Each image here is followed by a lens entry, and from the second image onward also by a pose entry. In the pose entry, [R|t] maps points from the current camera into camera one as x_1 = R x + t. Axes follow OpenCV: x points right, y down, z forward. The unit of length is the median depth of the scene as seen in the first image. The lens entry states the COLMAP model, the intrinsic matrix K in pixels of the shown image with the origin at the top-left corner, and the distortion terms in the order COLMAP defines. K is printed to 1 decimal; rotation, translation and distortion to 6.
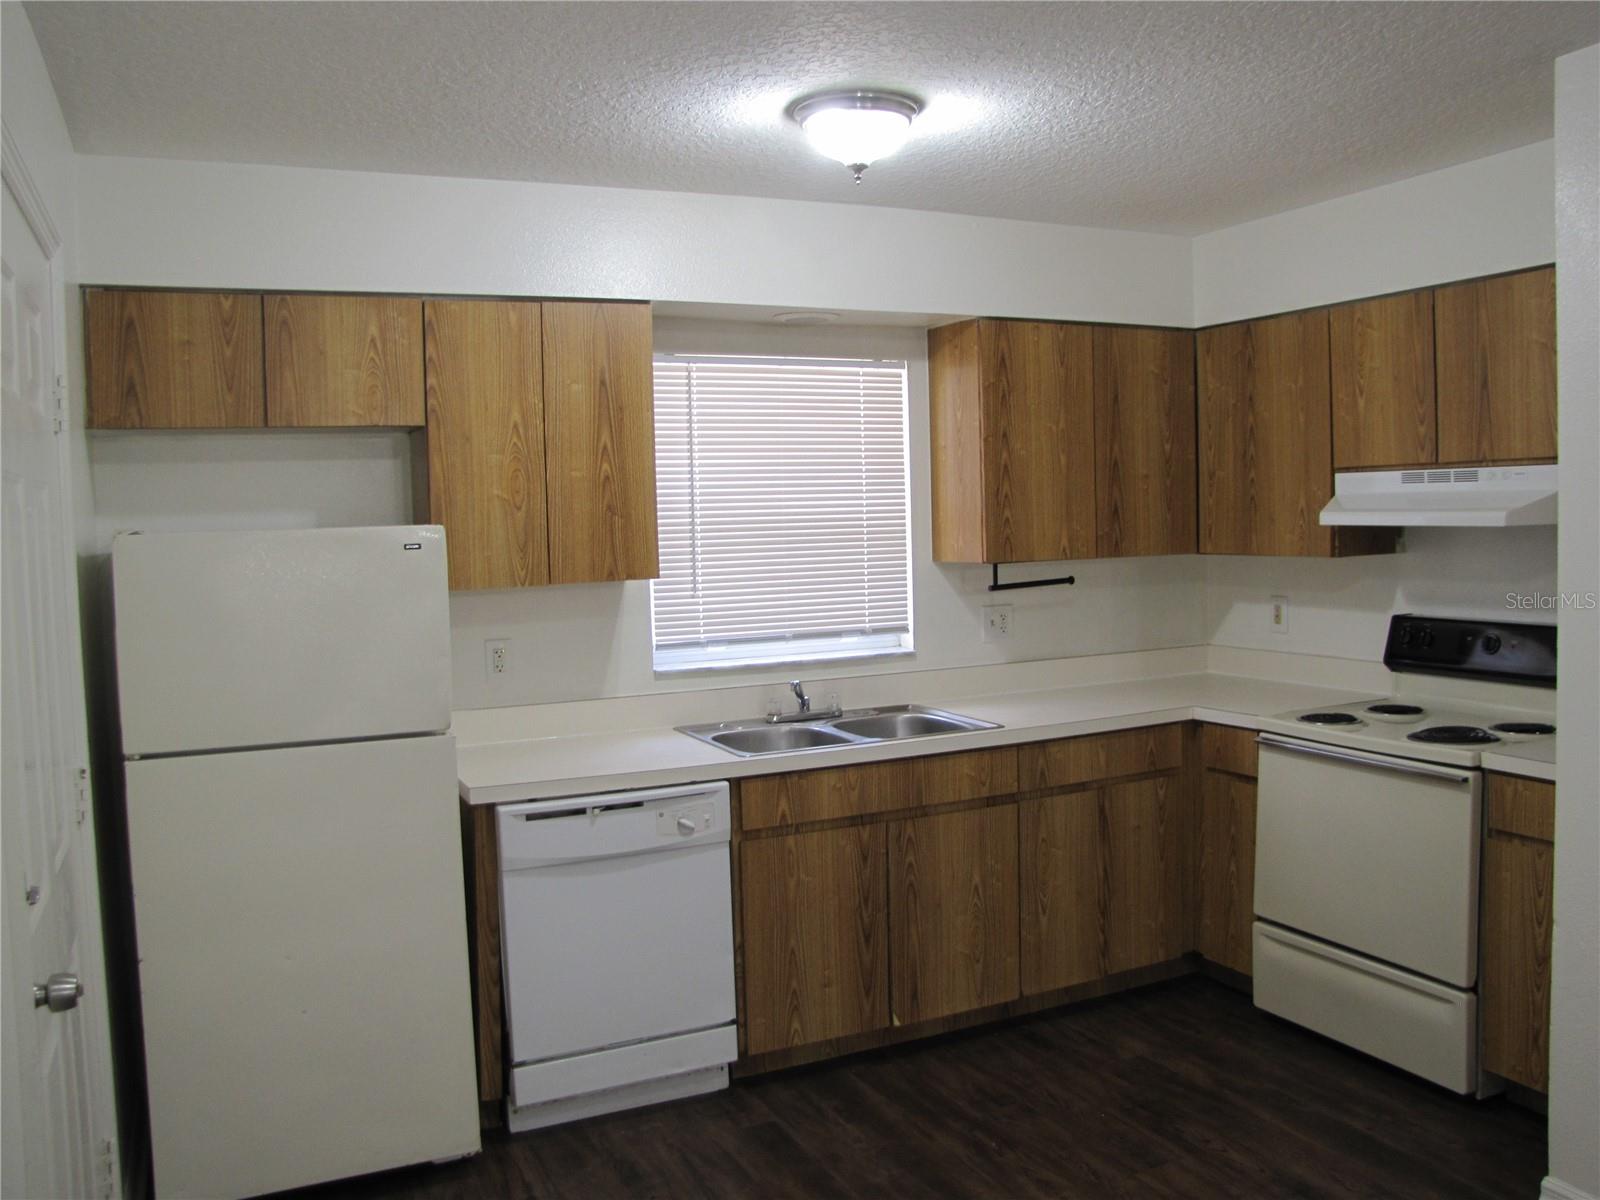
lens RADIAL K [[1341.8, 0, 836.3], [0, 1341.8, 577.7], [0, 0, 1]] dist [-0.185321, 0.154996]
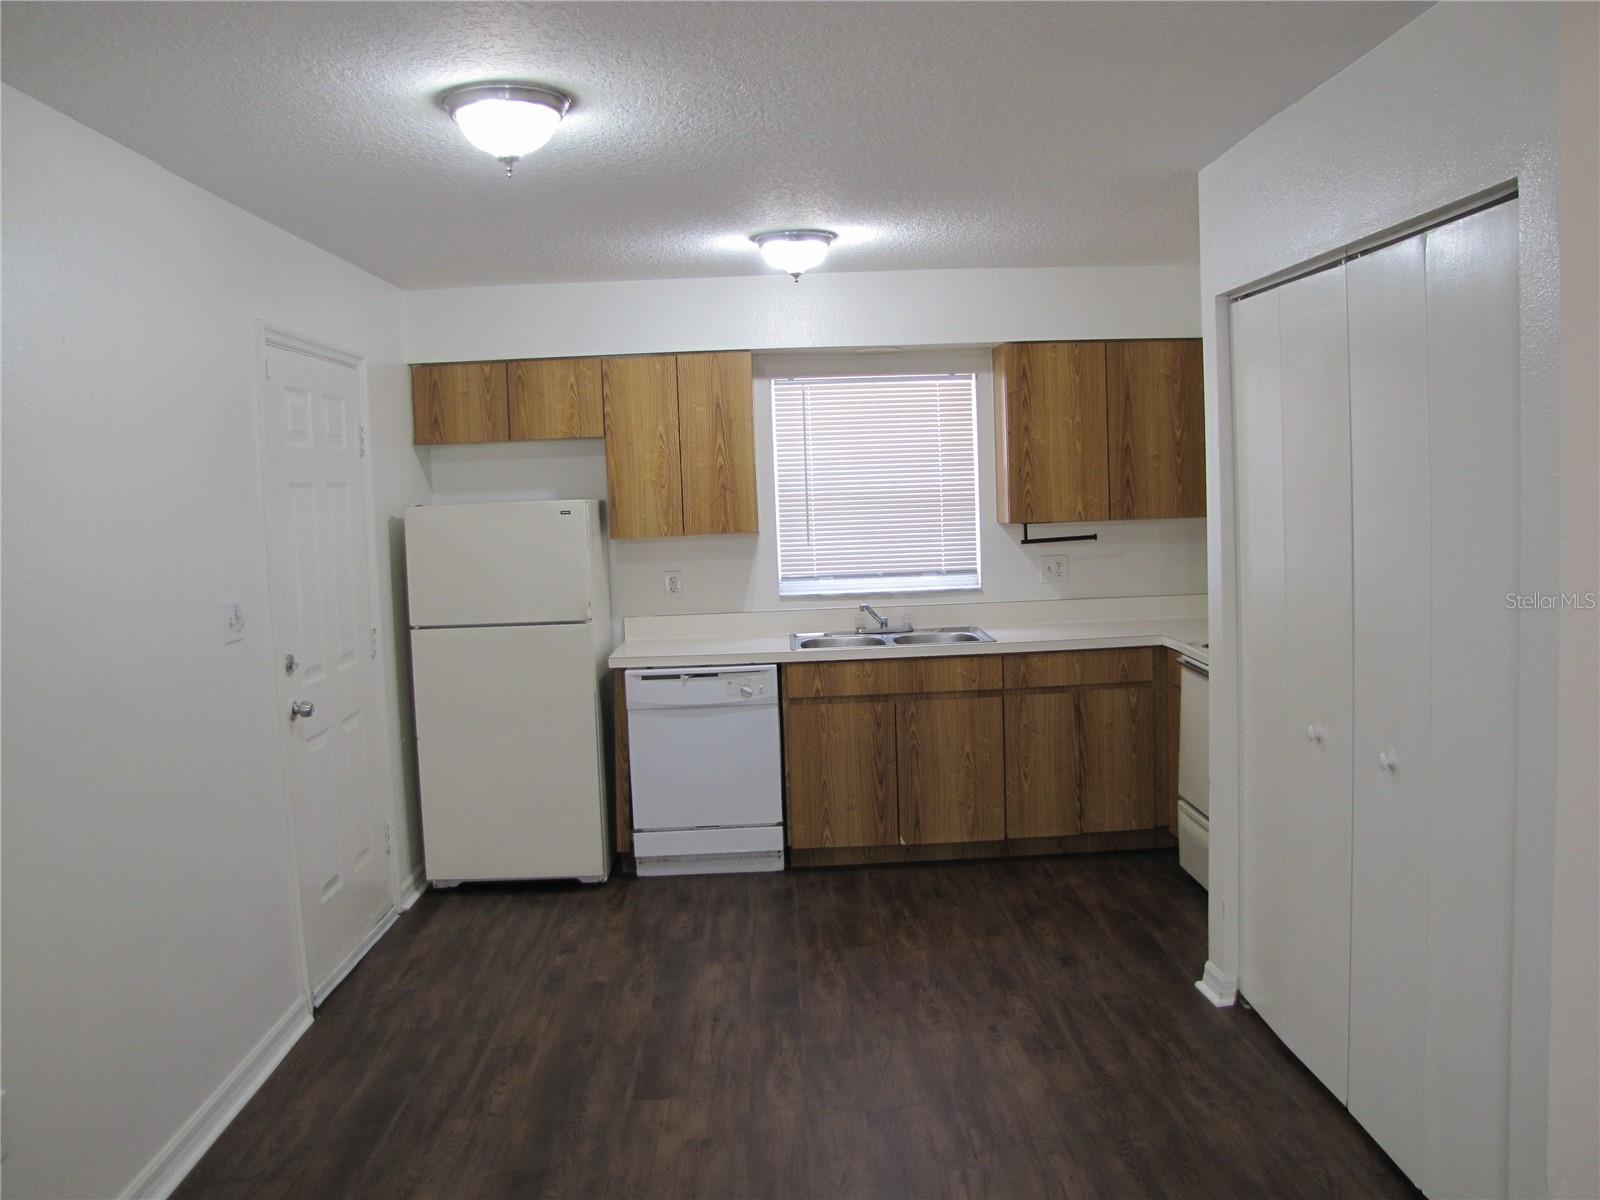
lens RADIAL K [[1341.8, 0, 836.3], [0, 1341.8, 577.7], [0, 0, 1]] dist [-0.185321, 0.154996]
pose [[0.917502, 0.022850, -0.397074, 0.552180], [-0.009181, 0.999299, 0.036291, -0.003886], [0.397625, -0.029652, 0.917069, -0.359369]]
